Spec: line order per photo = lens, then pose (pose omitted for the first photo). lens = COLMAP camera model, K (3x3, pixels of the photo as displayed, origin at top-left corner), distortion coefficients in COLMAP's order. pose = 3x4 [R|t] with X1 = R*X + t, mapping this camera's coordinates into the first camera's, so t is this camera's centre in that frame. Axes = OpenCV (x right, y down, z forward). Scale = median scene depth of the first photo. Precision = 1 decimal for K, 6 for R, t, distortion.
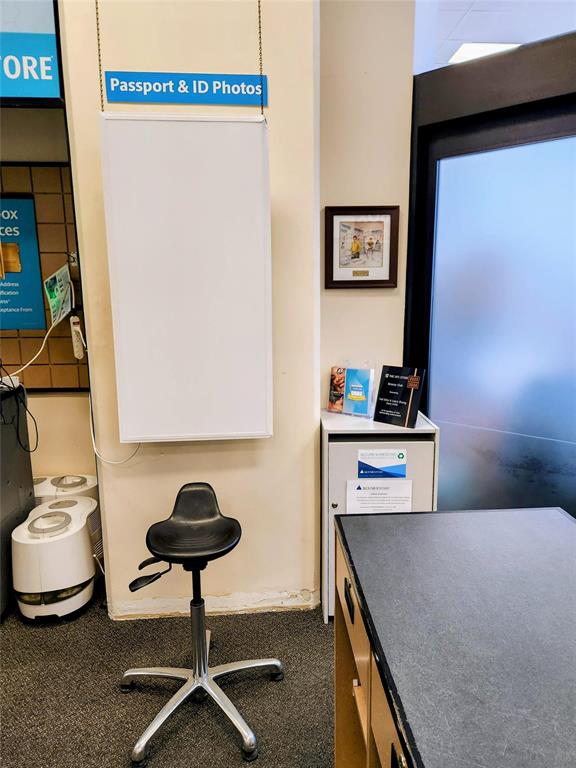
lens RADIAL K [[522.2, 0, 289.4], [0, 522.2, 384.6], [0, 0, 1]] dist [0.041190, -0.001603]
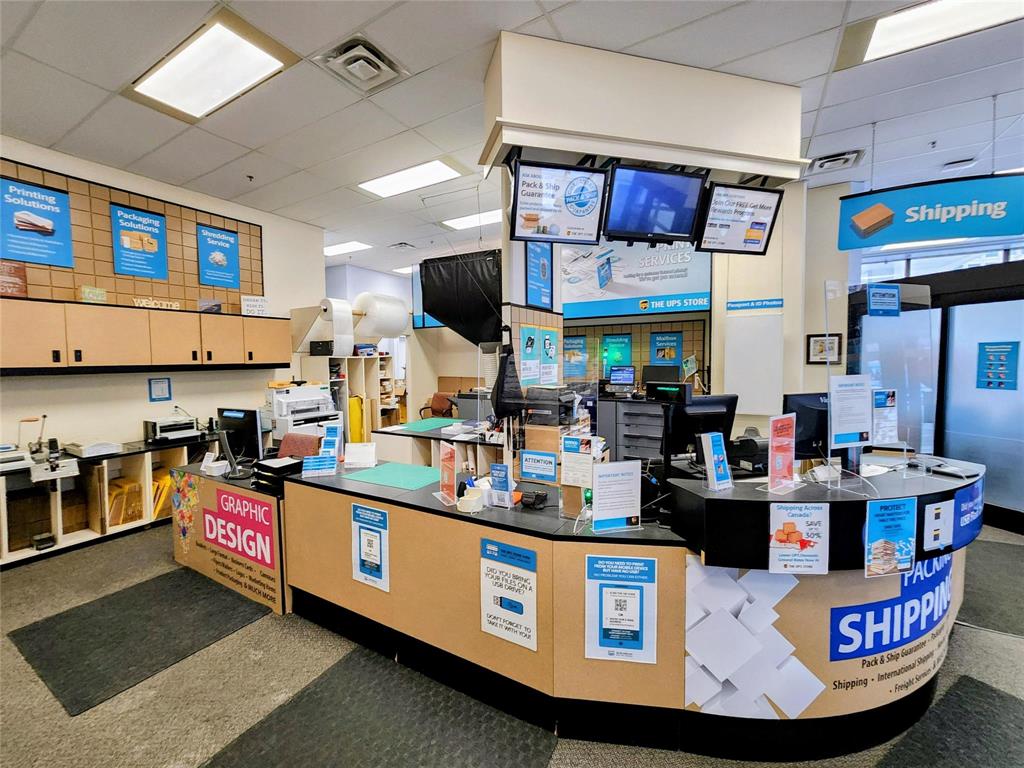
lens RADIAL K [[409.4, 0, 503.7], [0, 409.4, 376.8], [0, 0, 1]] dist [-0.000263, 0.000057]
pose [[0.837169, 0.029753, -0.546134, -0.078615], [-0.098047, 0.990508, -0.096335, 0.227208], [0.538084, 0.134196, 0.832140, -1.544410]]
